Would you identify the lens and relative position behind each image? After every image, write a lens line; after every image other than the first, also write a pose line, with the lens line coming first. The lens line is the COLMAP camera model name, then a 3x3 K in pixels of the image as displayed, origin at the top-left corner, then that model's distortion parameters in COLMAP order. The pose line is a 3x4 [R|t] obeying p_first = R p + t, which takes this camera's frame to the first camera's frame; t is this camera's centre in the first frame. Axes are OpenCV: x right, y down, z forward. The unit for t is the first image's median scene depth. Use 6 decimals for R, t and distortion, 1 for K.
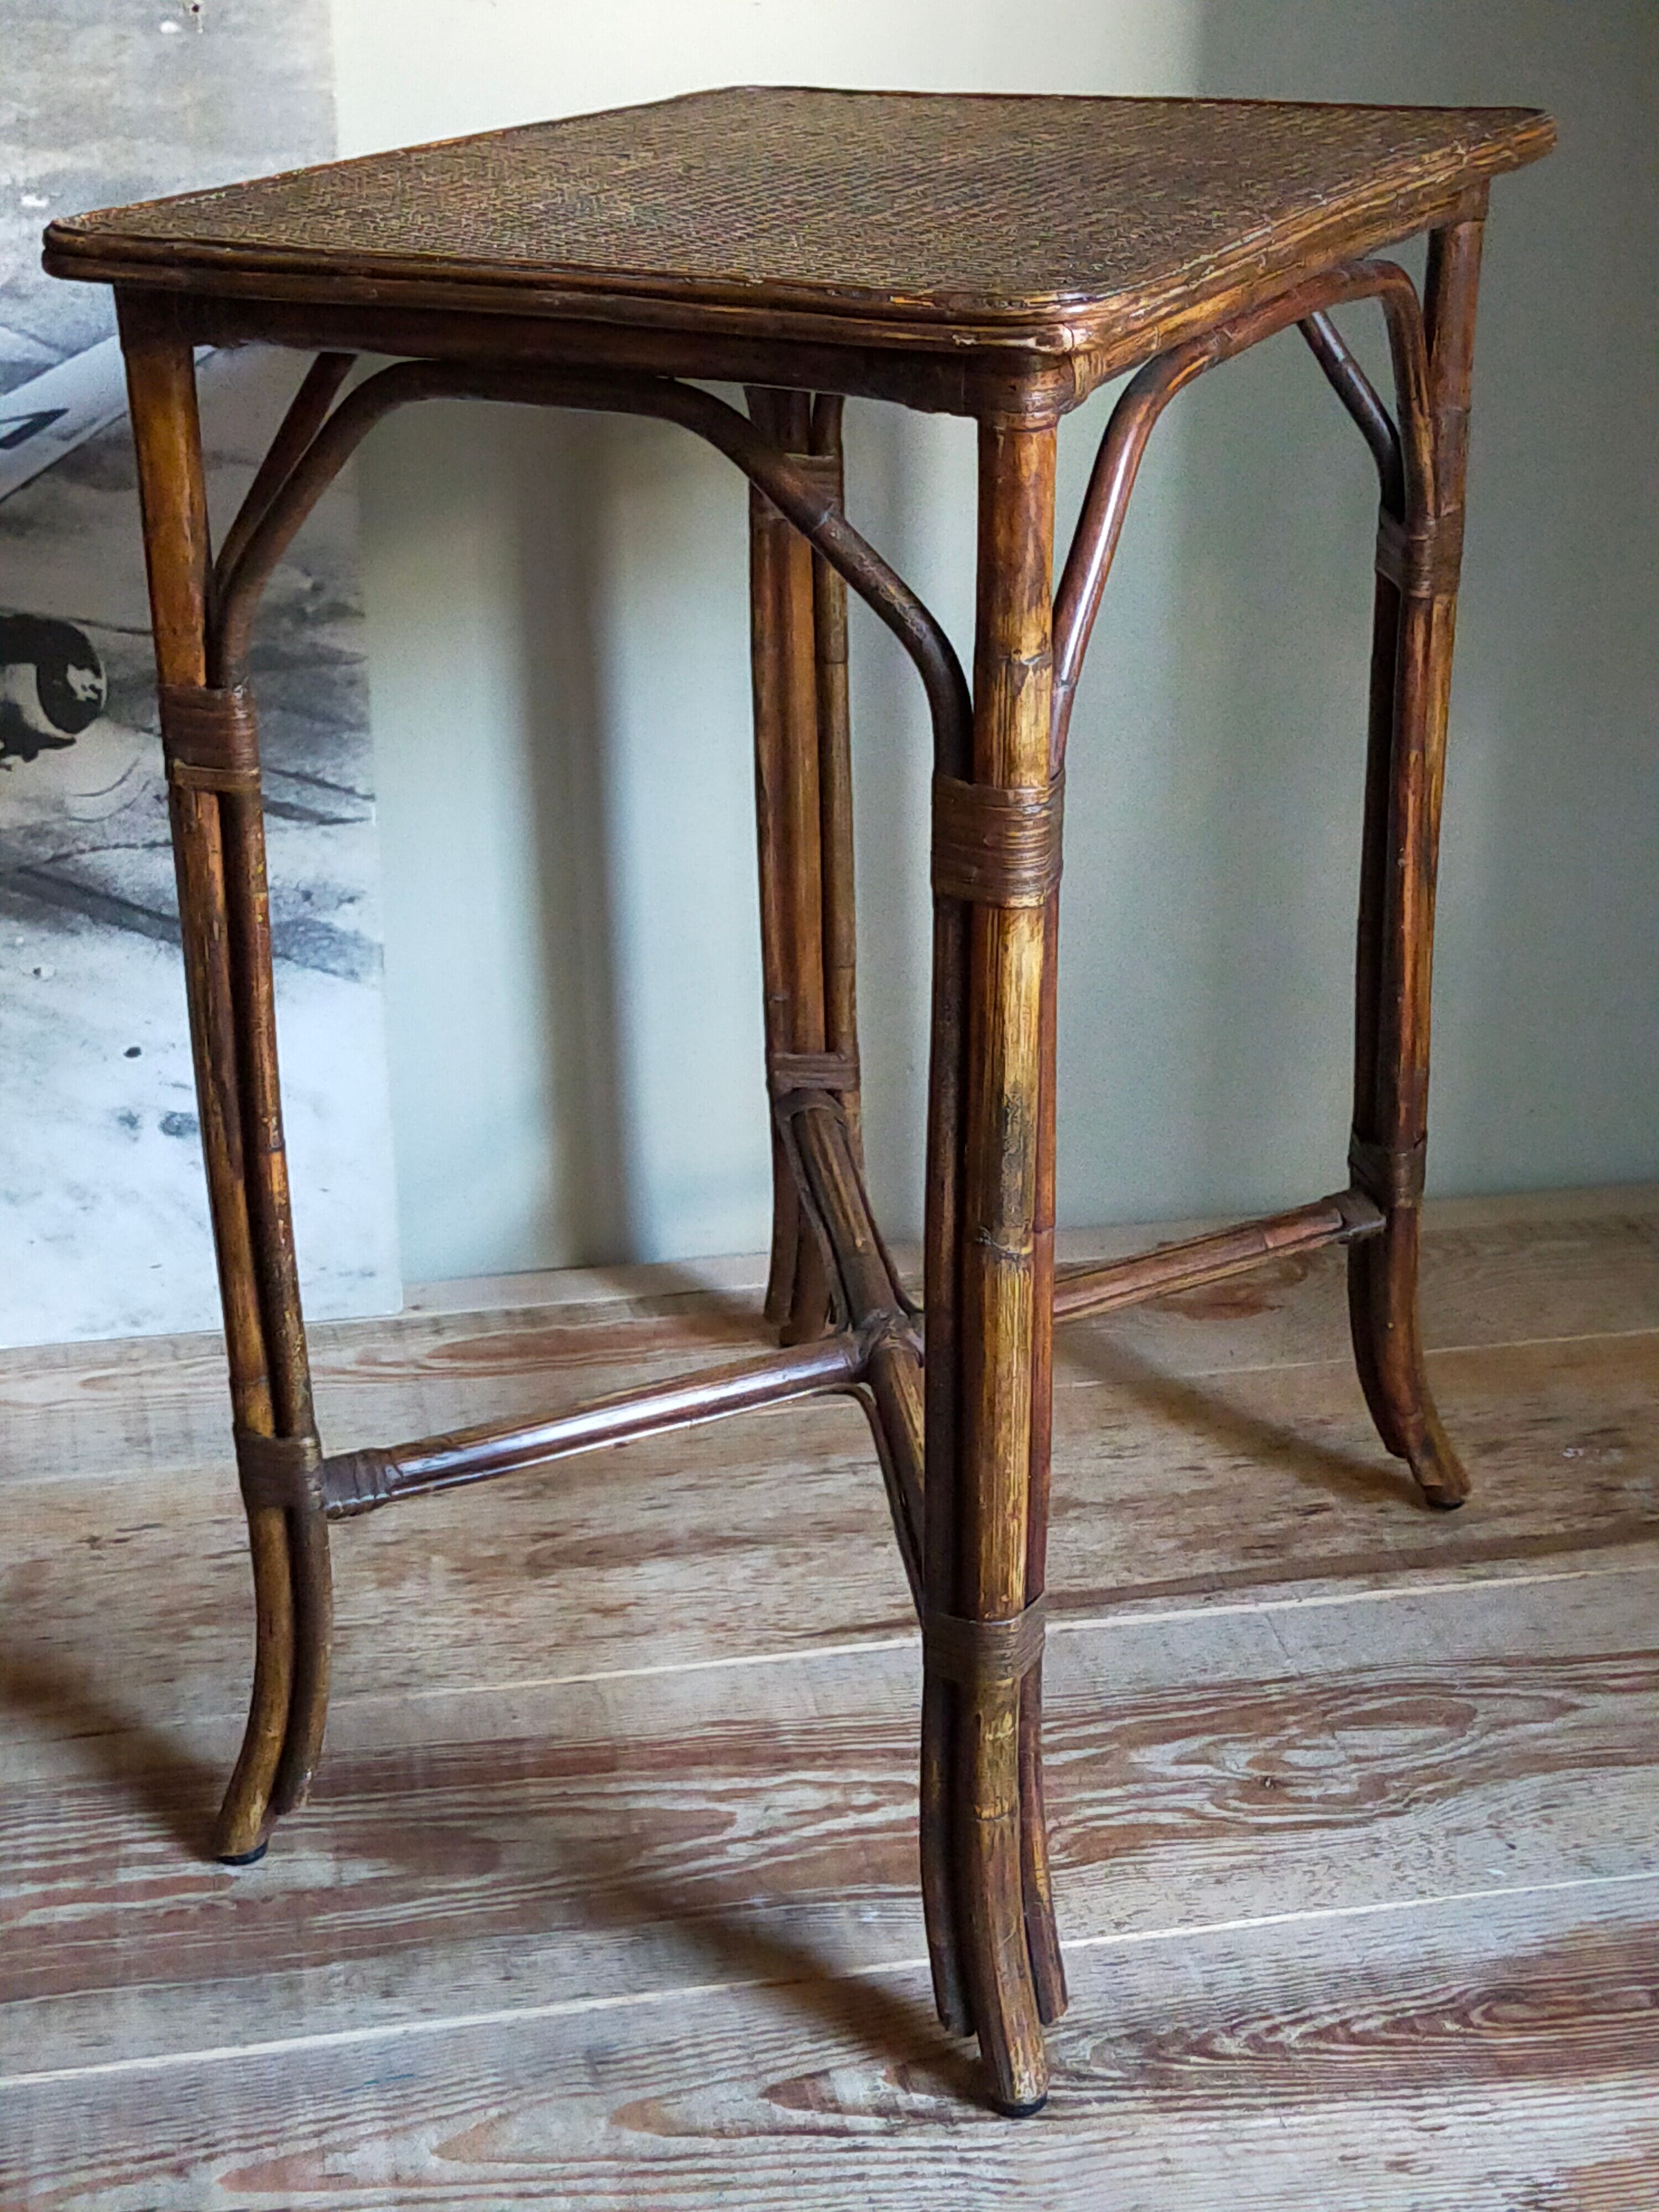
lens RADIAL K [[3370.2, 0, 838.1], [0, 3370.2, 1124.5], [0, 0, 1]] dist [0.073266, 0.000000]
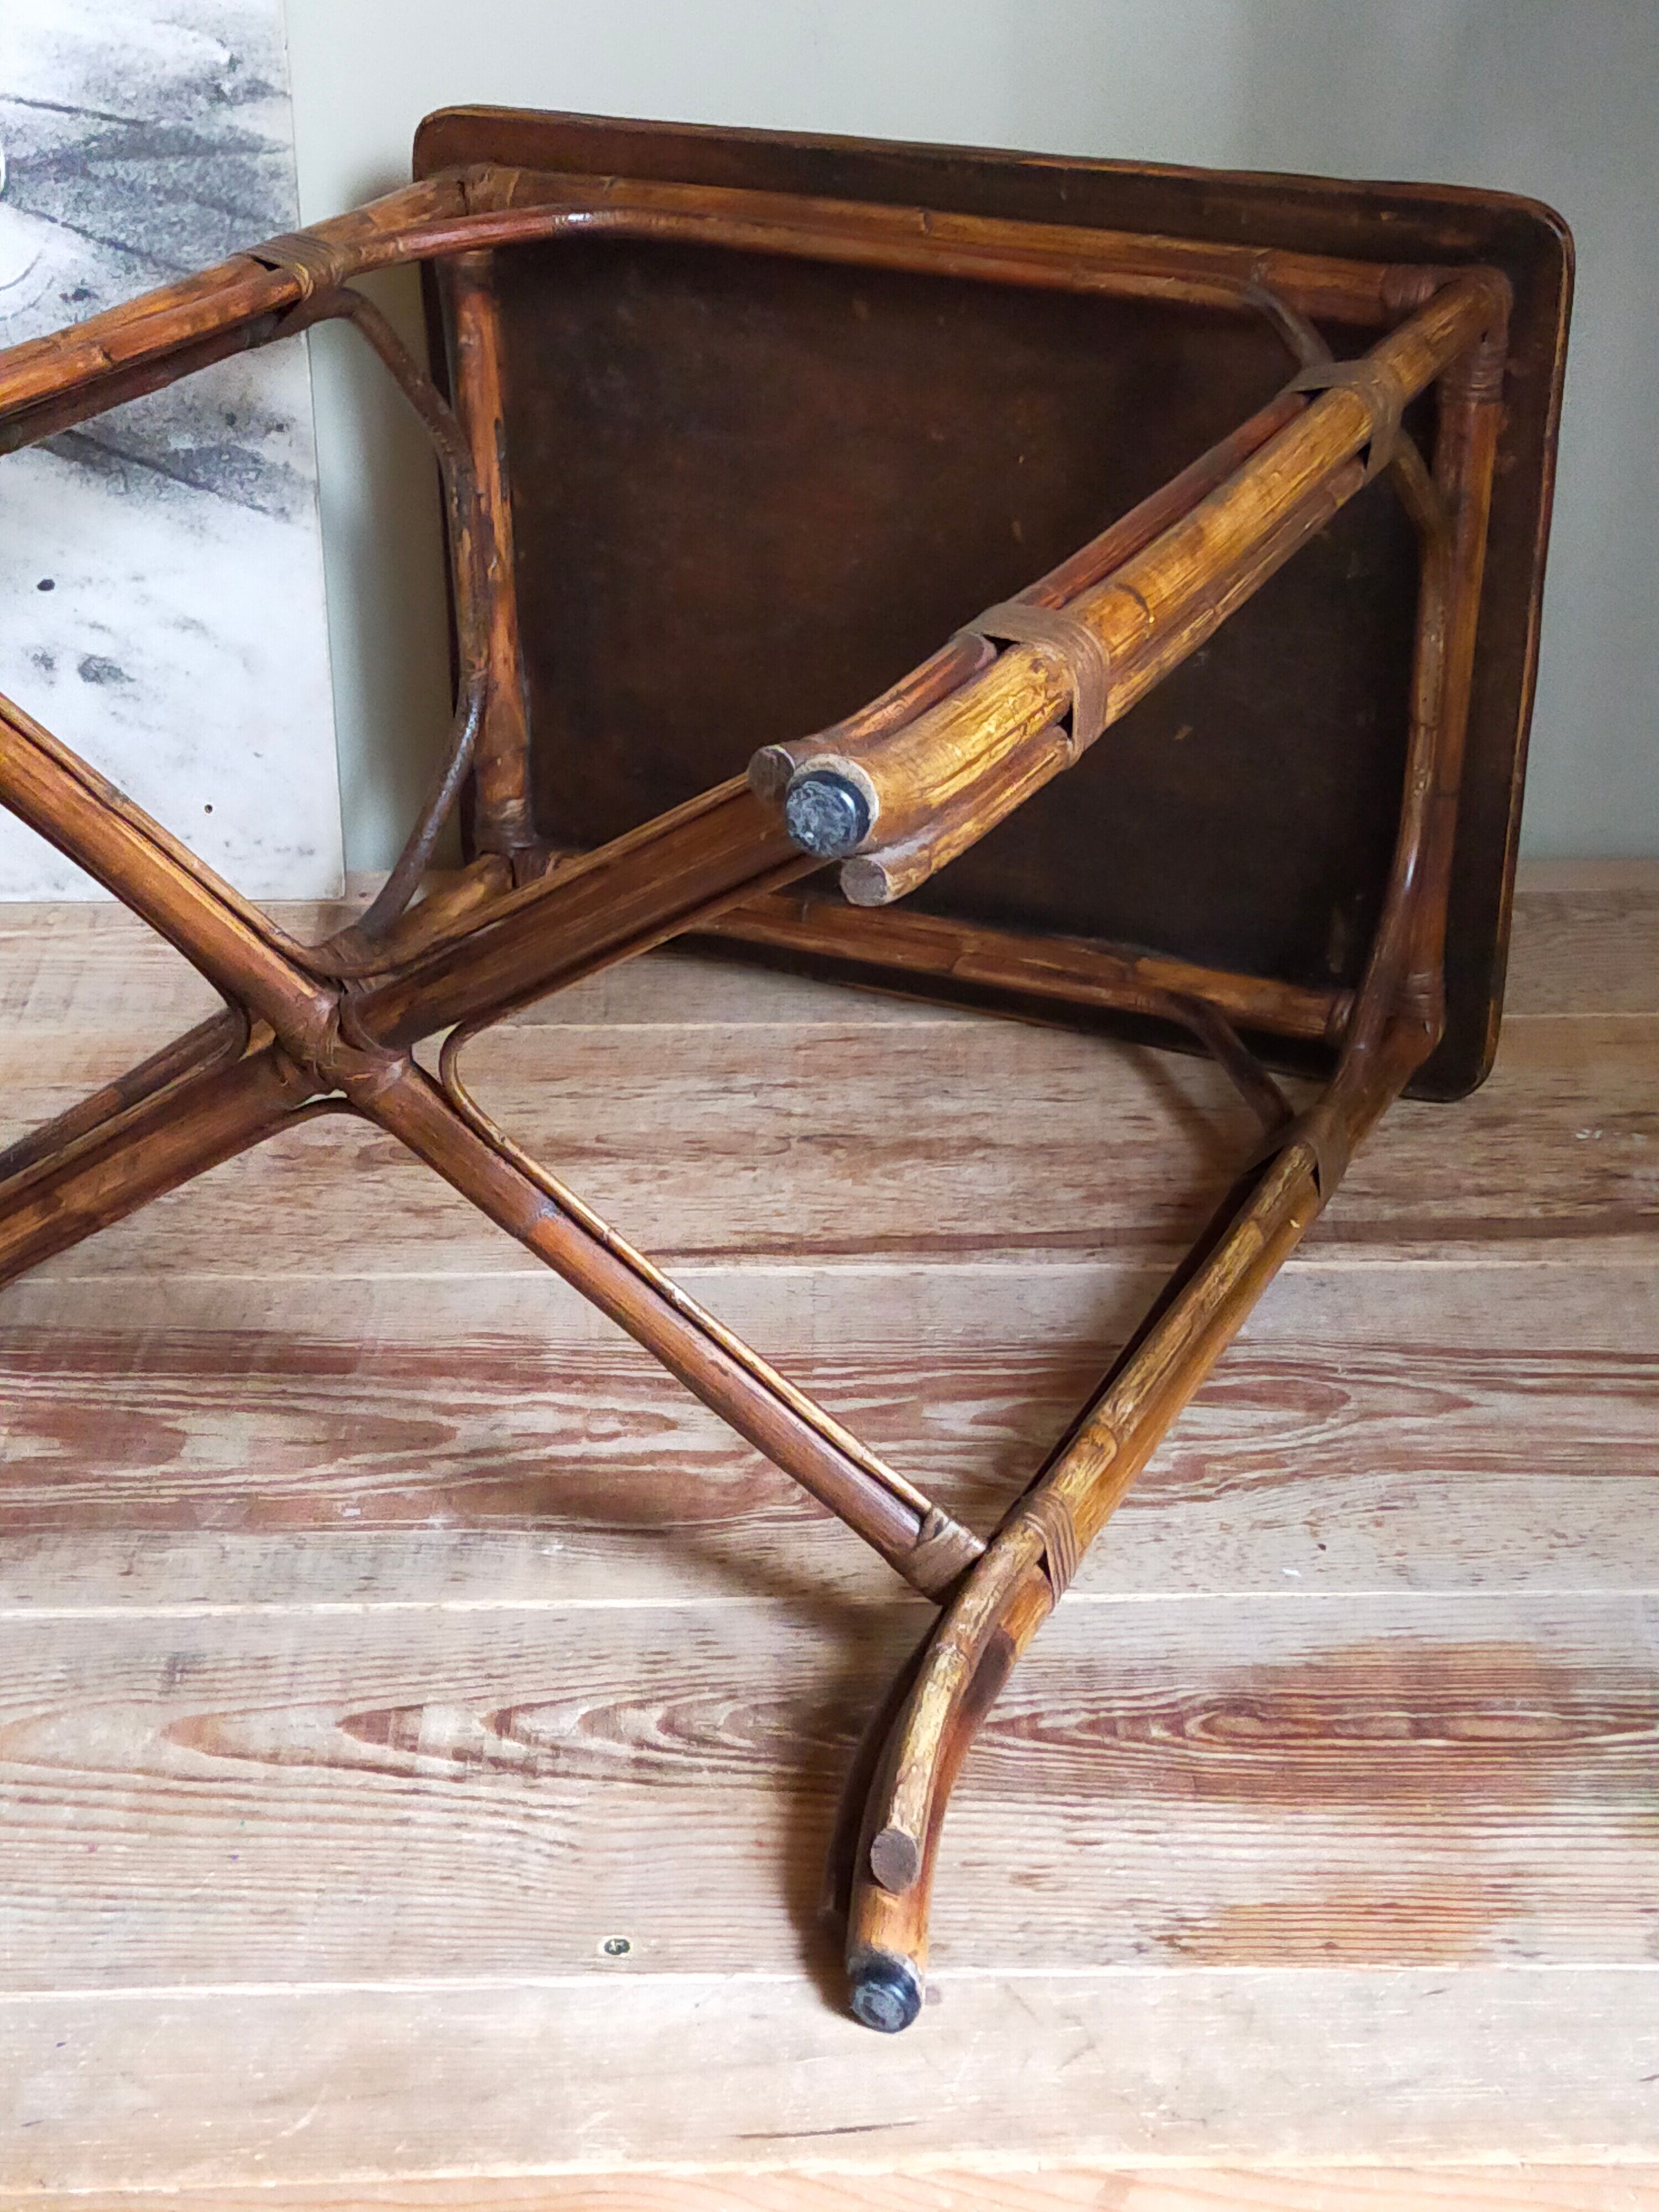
lens RADIAL K [[3370.2, 0, 841.0], [0, 3370.2, 1104.5], [0, 0, 1]] dist [0.073266, 0.000000]
pose [[0.982830, 0.076282, -0.168008, 0.205504], [-0.065873, 0.995597, 0.066689, 0.052824], [0.172356, -0.054477, 0.983527, 0.150992]]
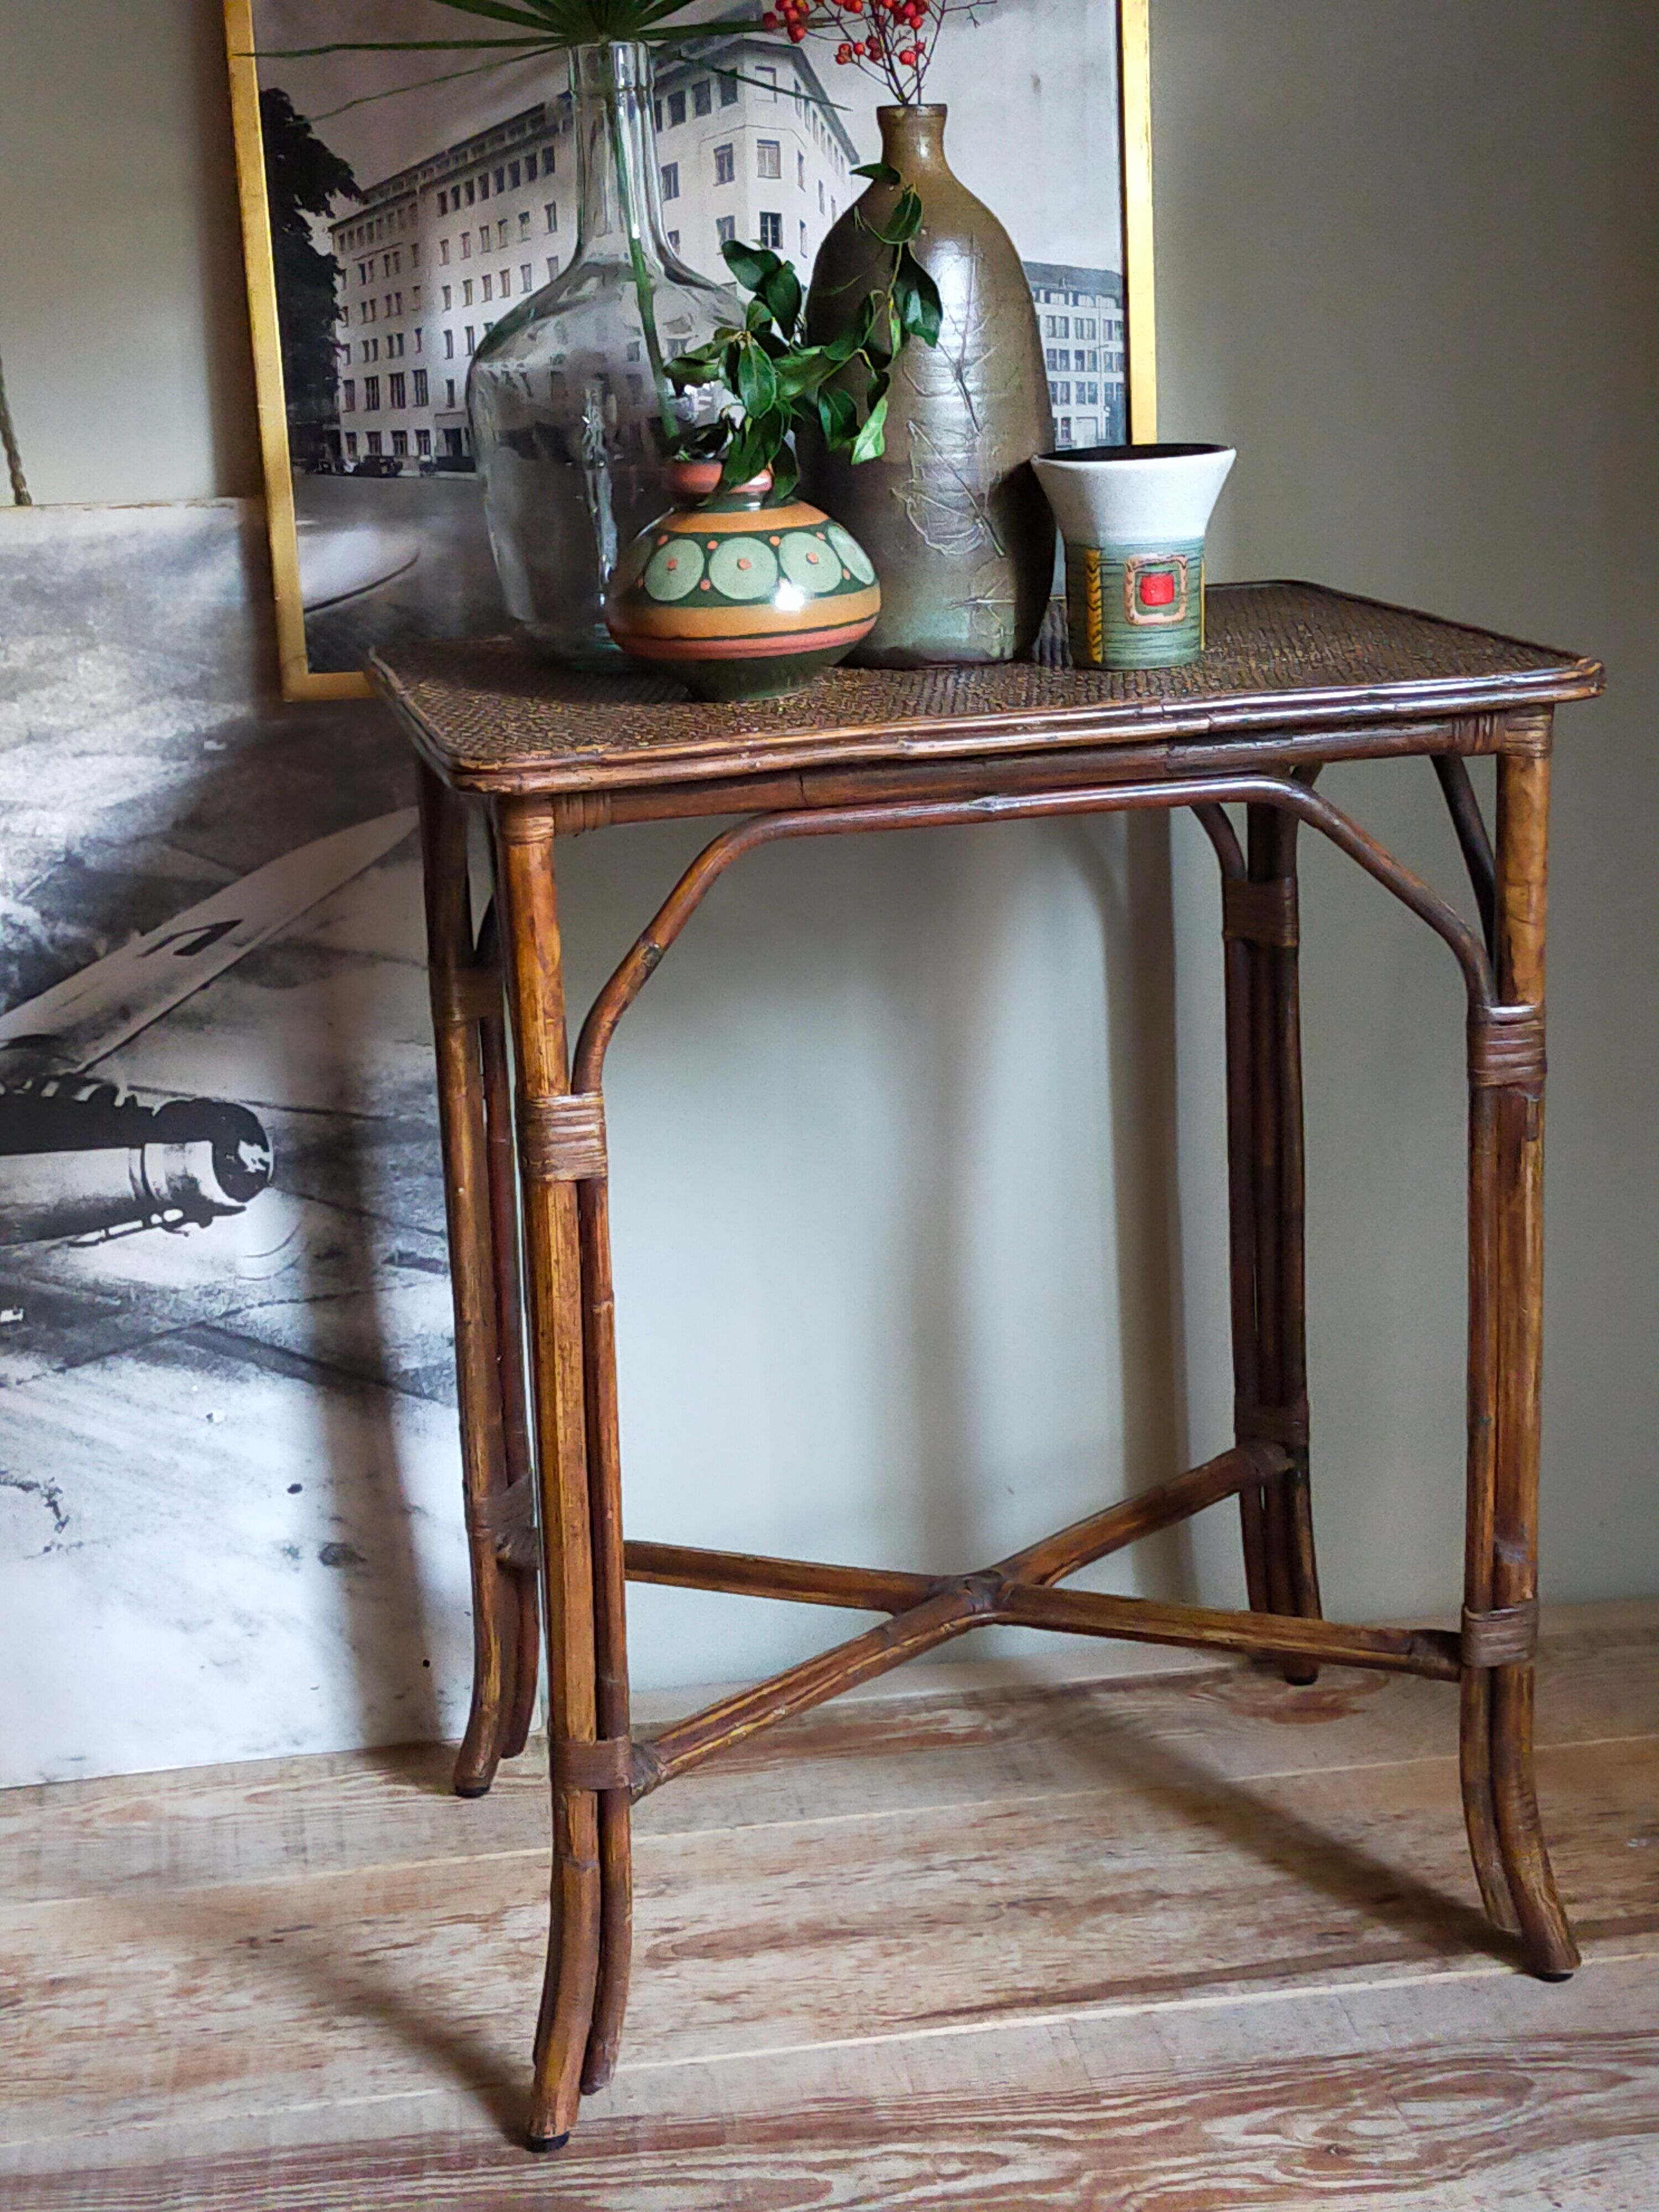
lens RADIAL K [[3370.2, 0, 833.8], [0, 3370.2, 1091.3], [0, 0, 1]] dist [0.073266, 0.000000]
pose [[0.997897, -0.026792, -0.059015, 0.042249], [0.017770, 0.988766, -0.148411, 0.020797], [0.062328, 0.147050, 0.987163, -0.113568]]
